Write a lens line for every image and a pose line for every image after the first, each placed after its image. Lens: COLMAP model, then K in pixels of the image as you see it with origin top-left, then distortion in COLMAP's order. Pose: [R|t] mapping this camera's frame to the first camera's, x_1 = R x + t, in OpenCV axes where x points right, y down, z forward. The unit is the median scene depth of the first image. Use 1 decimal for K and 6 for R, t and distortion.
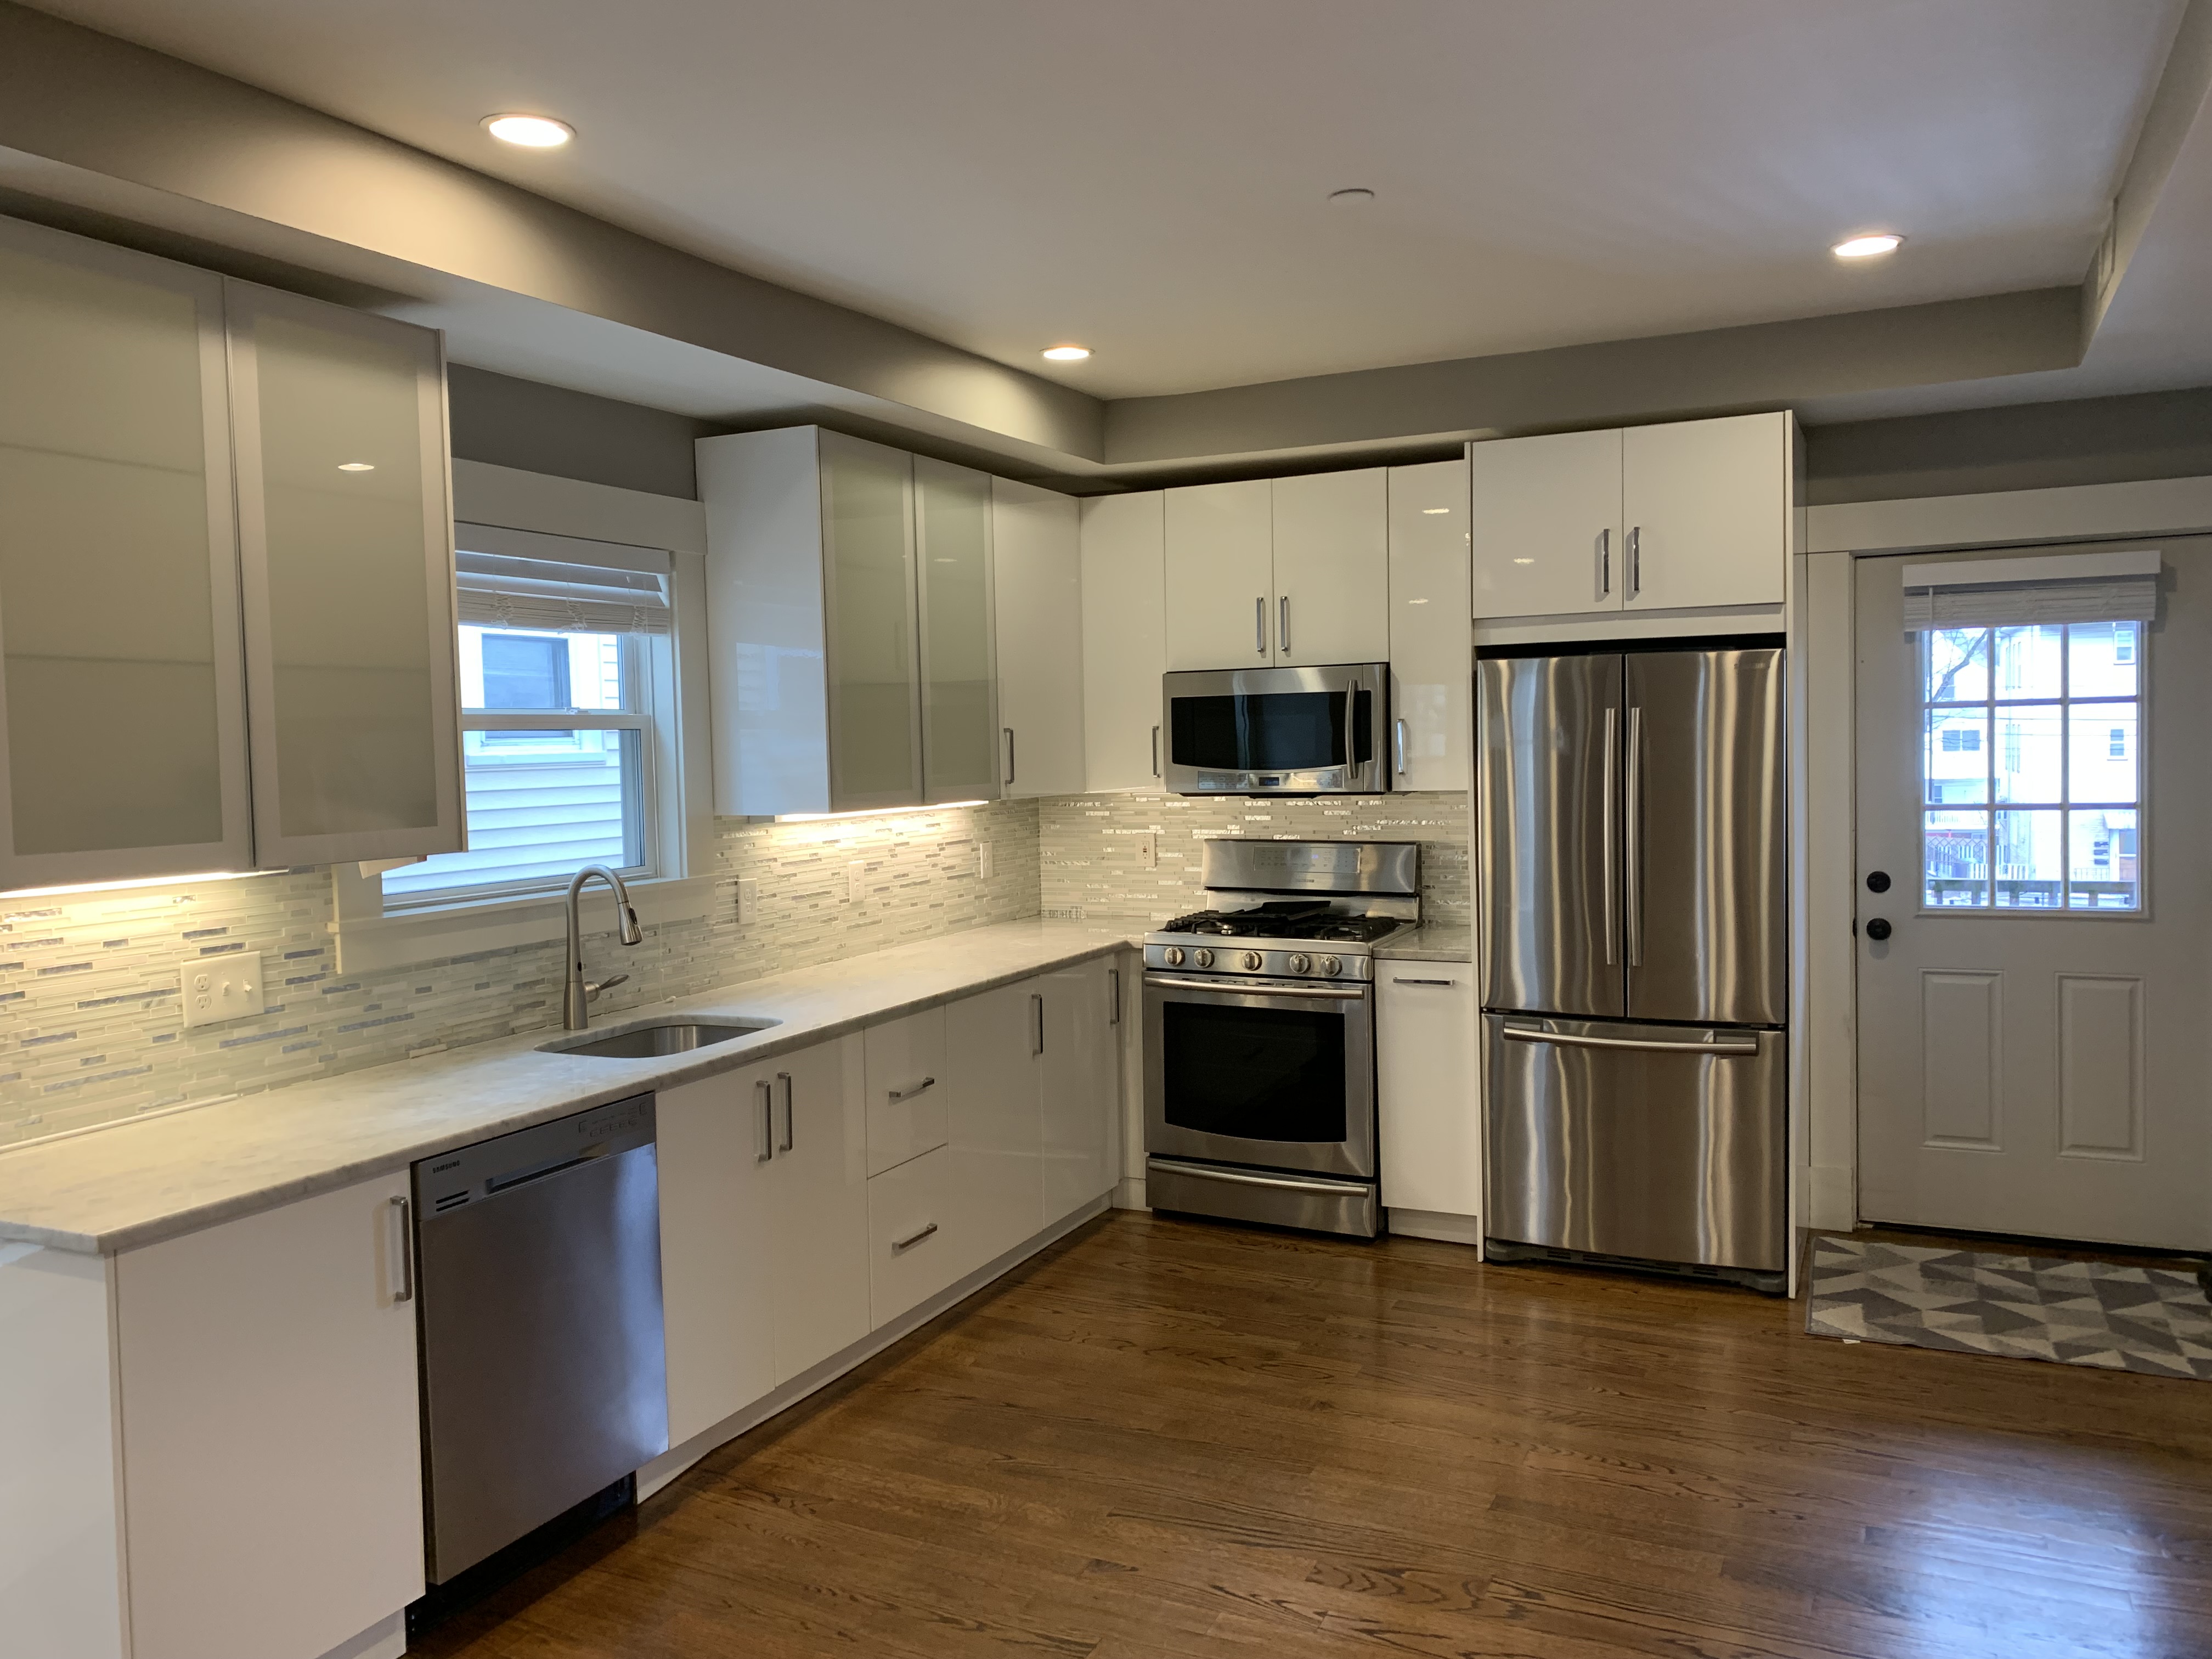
lens RADIAL K [[1668.0, 0, 1069.2], [0, 1668.0, 827.0], [0, 0, 1]] dist [0.020078, 0.006494]
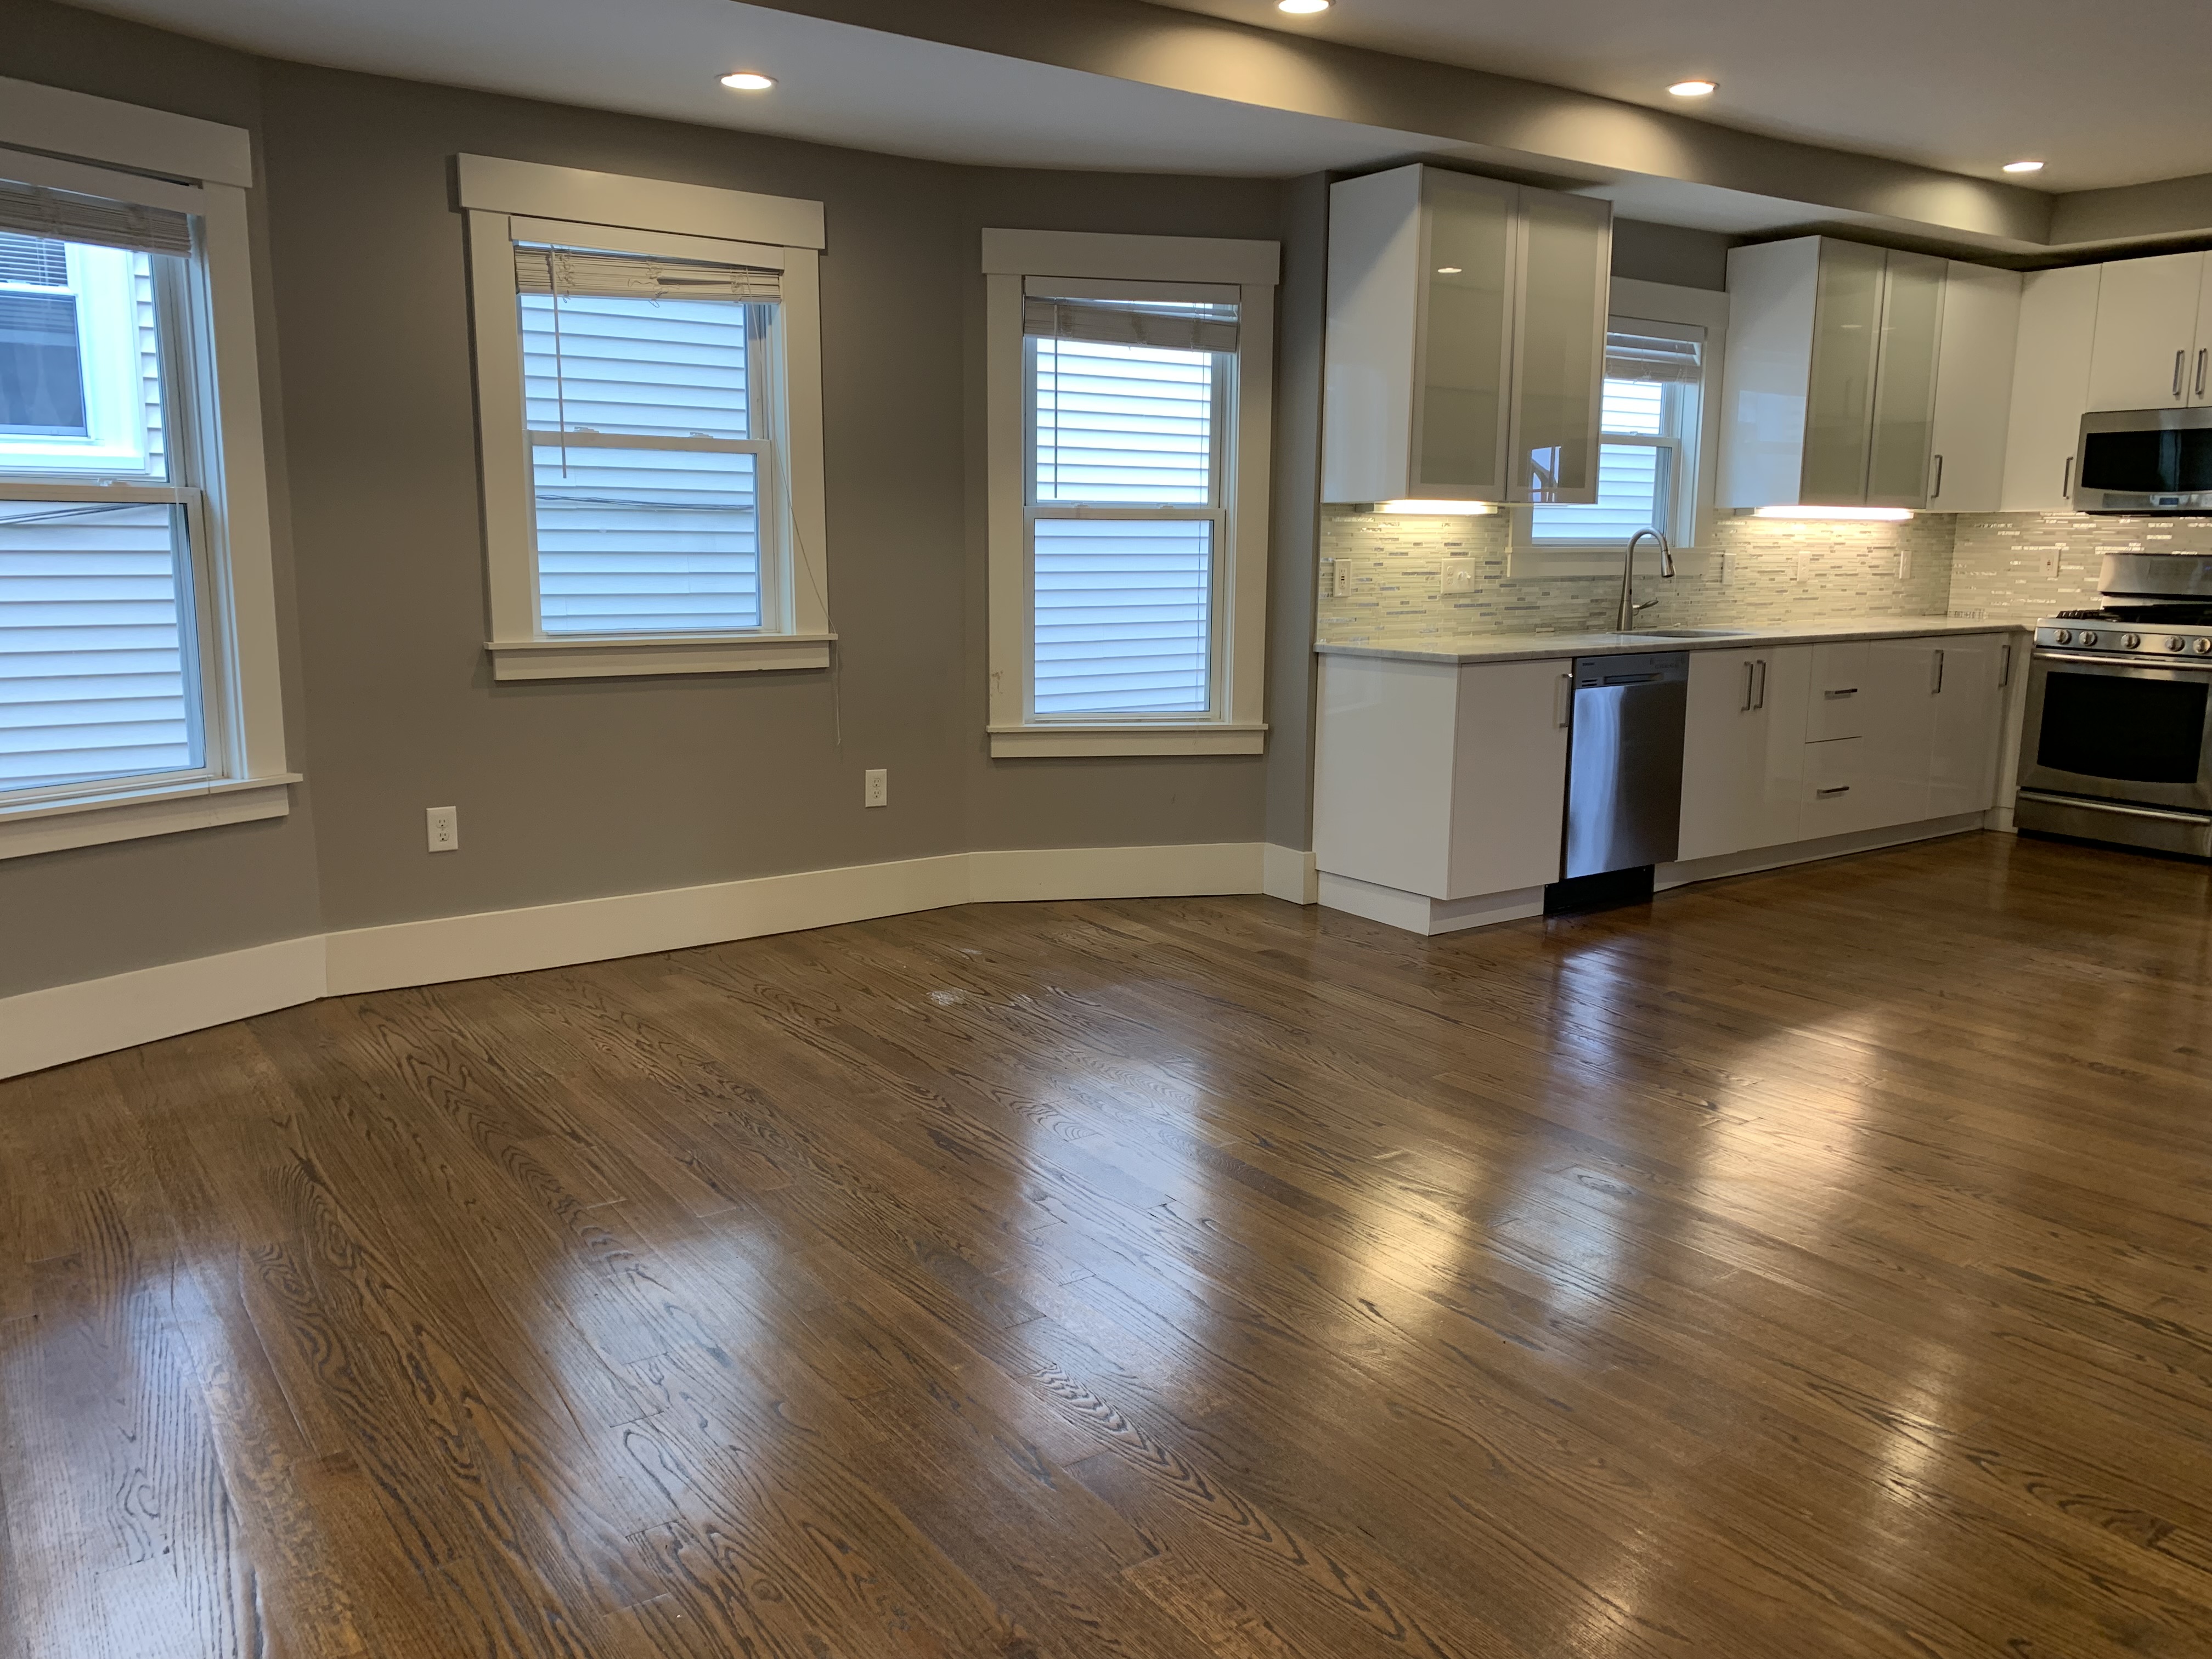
lens RADIAL K [[1668.0, 0, 1094.3], [0, 1668.0, 810.2], [0, 0, 1]] dist [0.020078, 0.006494]
pose [[0.884607, 0.103699, -0.454662, 0.007026], [-0.050903, 0.990609, 0.126898, 0.101513], [0.463551, -0.089111, 0.881578, -0.617986]]
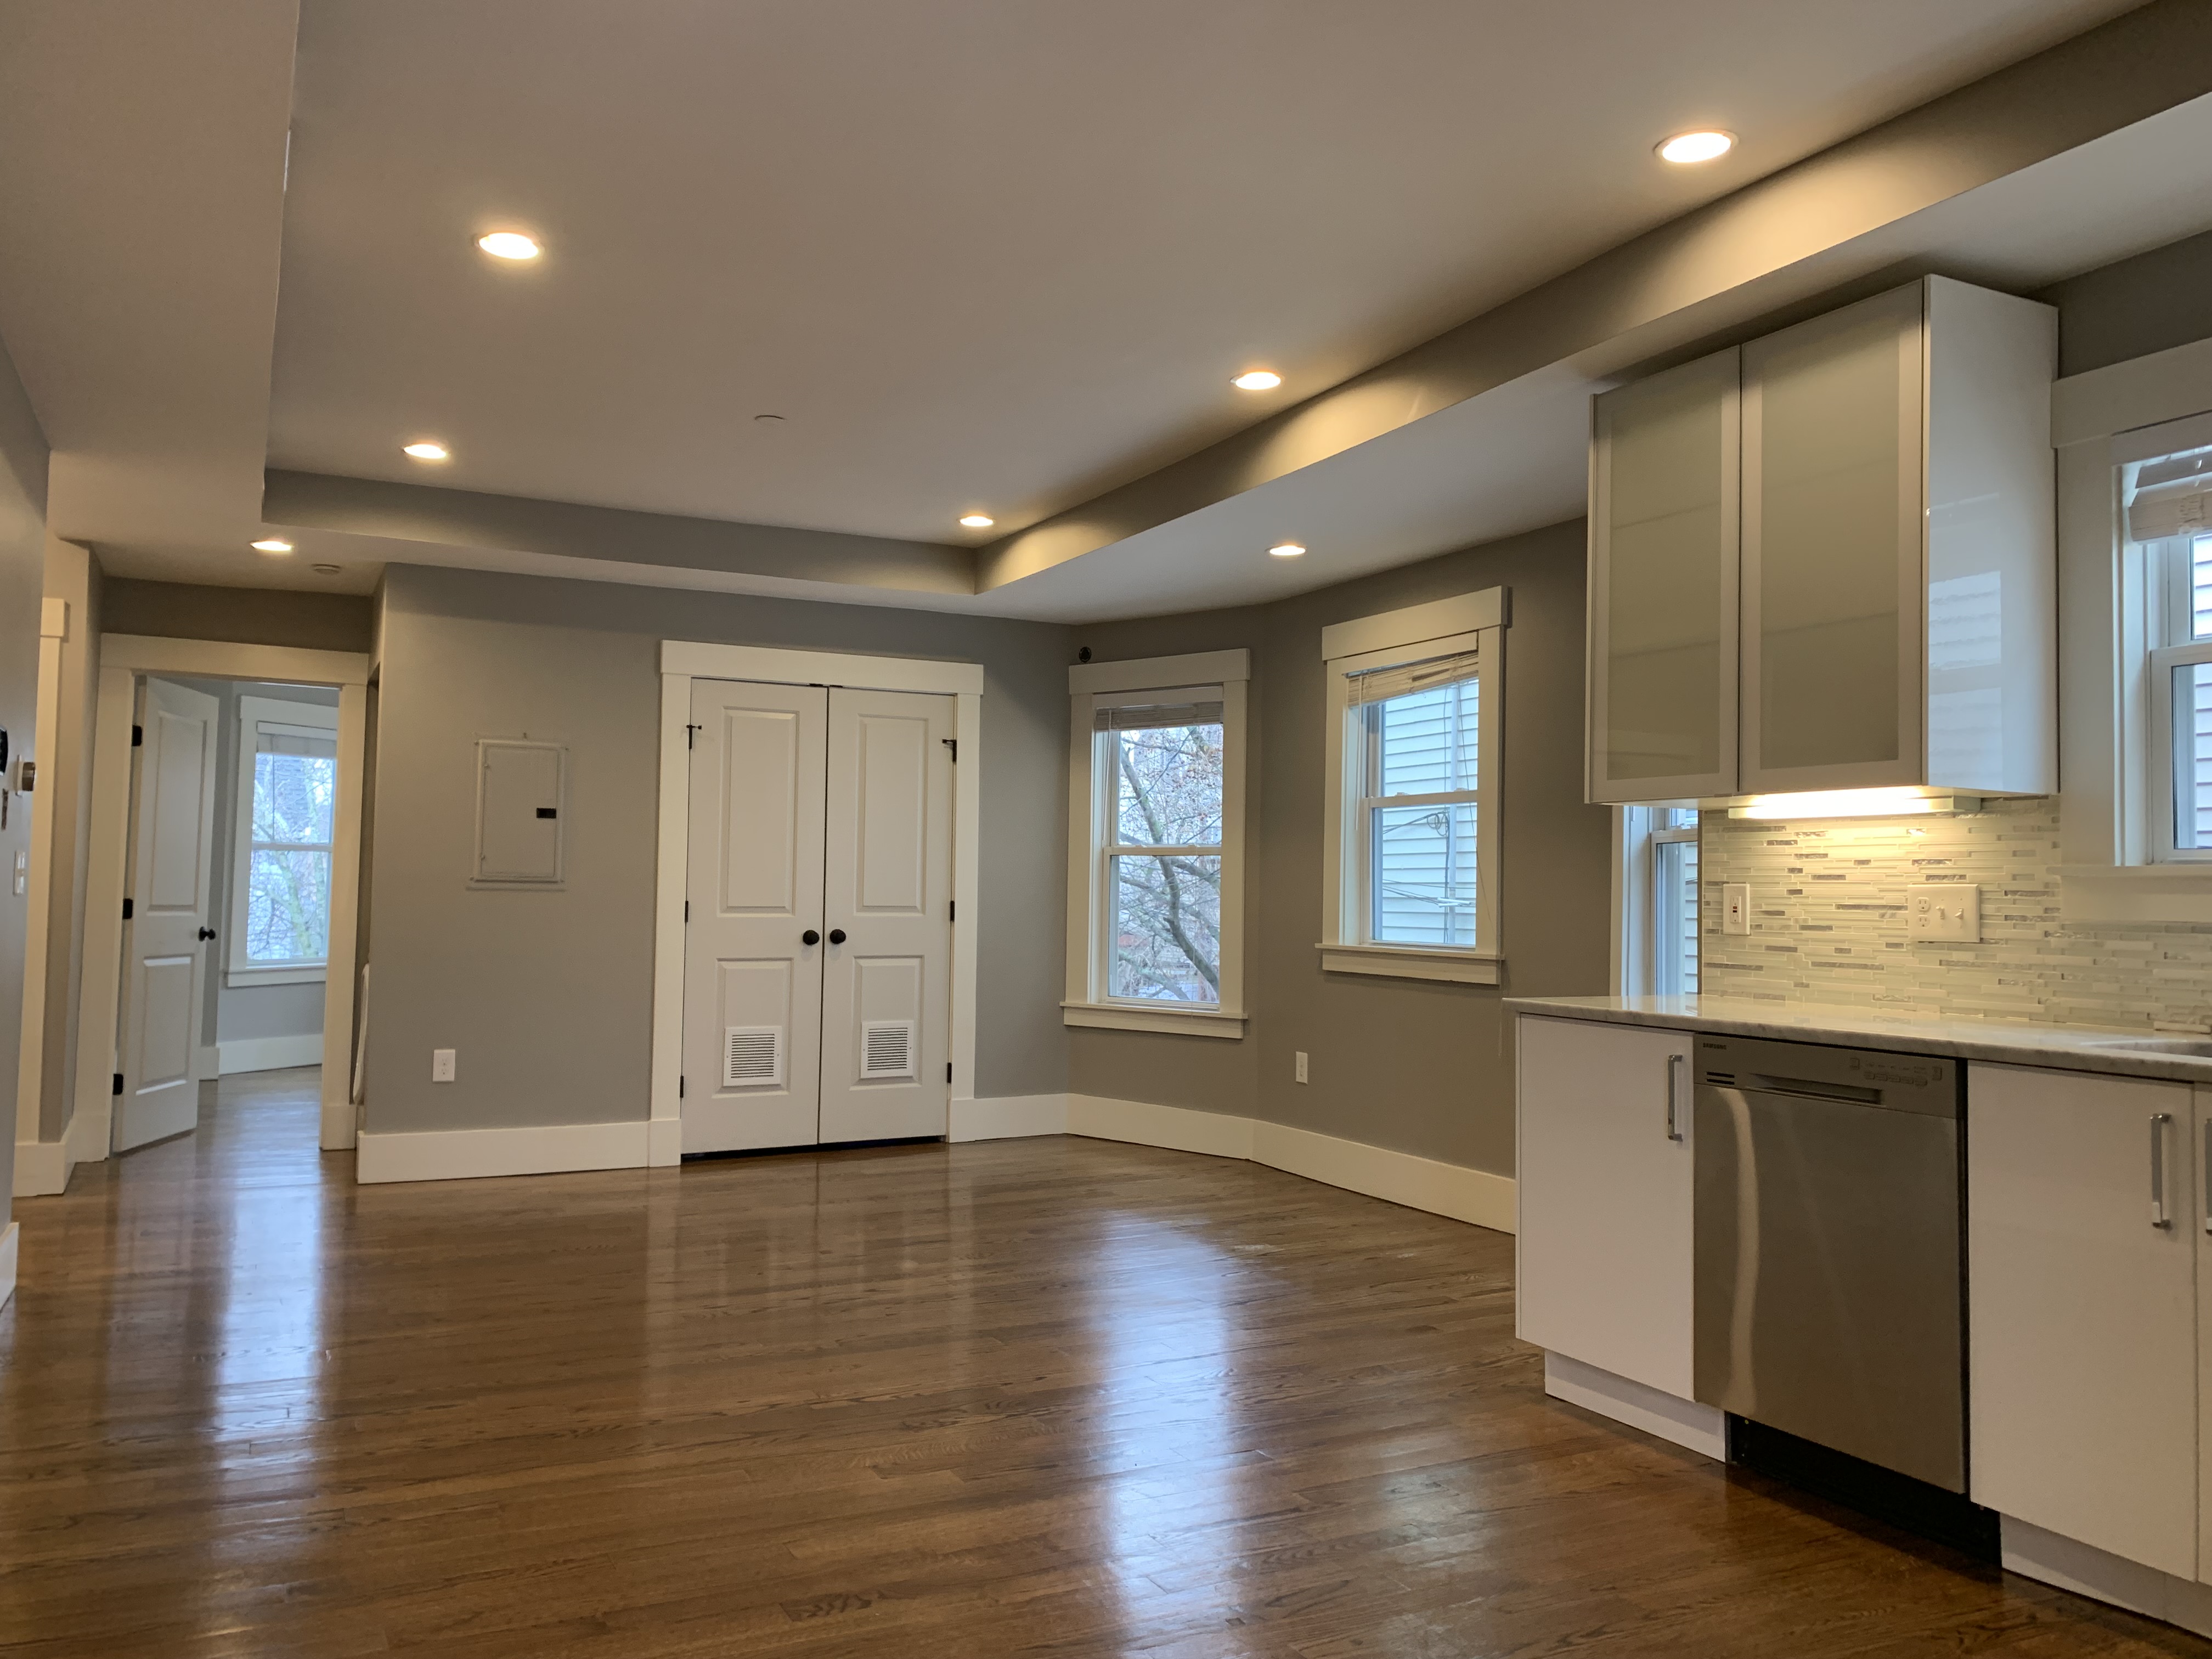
lens RADIAL K [[1668.0, 0, 1114.1], [0, 1668.0, 830.2], [0, 0, 1]] dist [0.020078, 0.006494]
pose [[-0.579465, -0.028112, -0.814512, 0.539826], [-0.057319, 0.998336, 0.006322, 0.047752], [0.812979, 0.050350, -0.580113, 0.873800]]
